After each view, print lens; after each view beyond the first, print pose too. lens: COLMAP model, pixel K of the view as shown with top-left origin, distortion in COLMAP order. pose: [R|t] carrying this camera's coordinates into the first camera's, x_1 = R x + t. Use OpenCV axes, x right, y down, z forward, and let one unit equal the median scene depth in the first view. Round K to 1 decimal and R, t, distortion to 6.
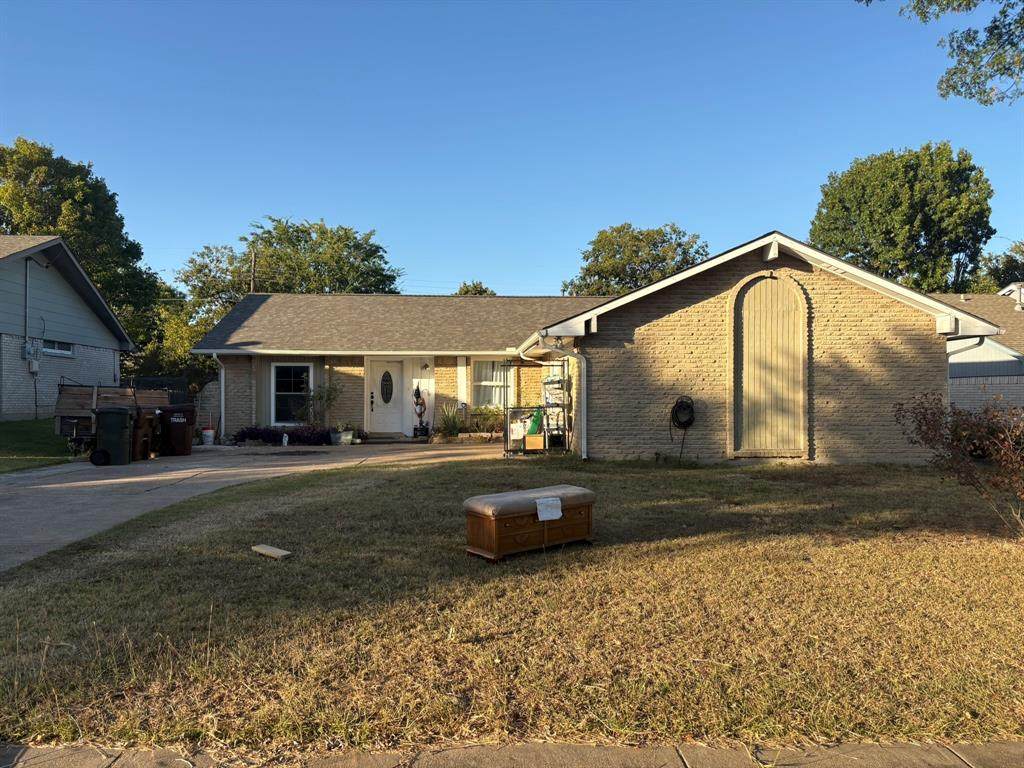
lens RADIAL K [[770.1, 0, 517.7], [0, 770.1, 395.0], [0, 0, 1]] dist [0.048050, -0.056427]
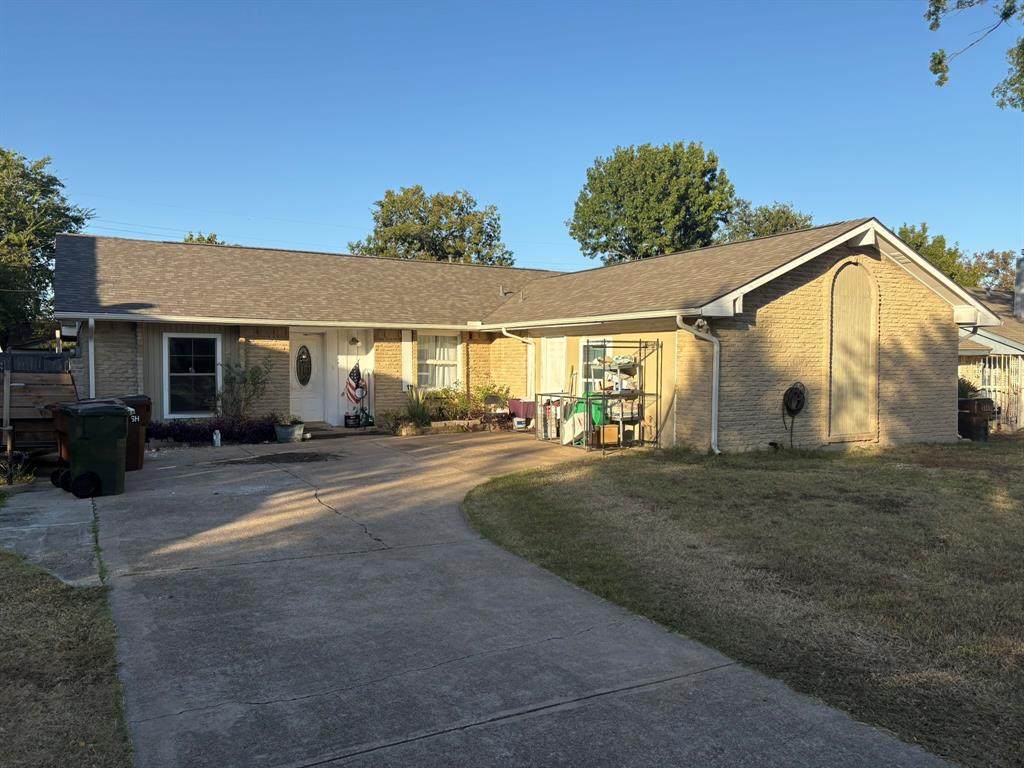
lens RADIAL K [[770.1, 0, 516.9], [0, 770.1, 388.5], [0, 0, 1]] dist [0.048050, -0.056427]
pose [[0.895922, -0.012877, 0.444024, -0.343551], [-0.002507, 0.999417, 0.034041, -0.014731], [-0.444204, -0.031611, 0.895368, 0.190509]]
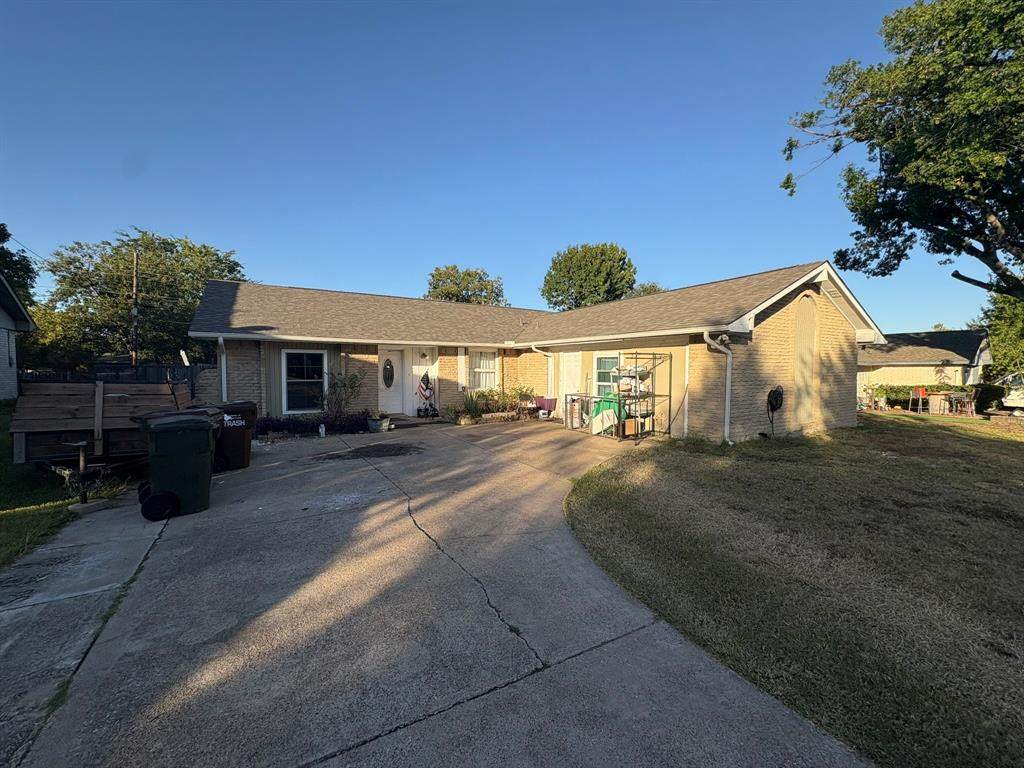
lens RADIAL K [[407.7, 0, 513.3], [0, 407.7, 378.0], [0, 0, 1]] dist [0.000247, 0.000363]
pose [[0.877774, -0.010356, 0.478963, -0.307509], [0.000693, 0.999793, 0.020348, -0.015755], [-0.479075, -0.017529, 0.877599, 0.412549]]
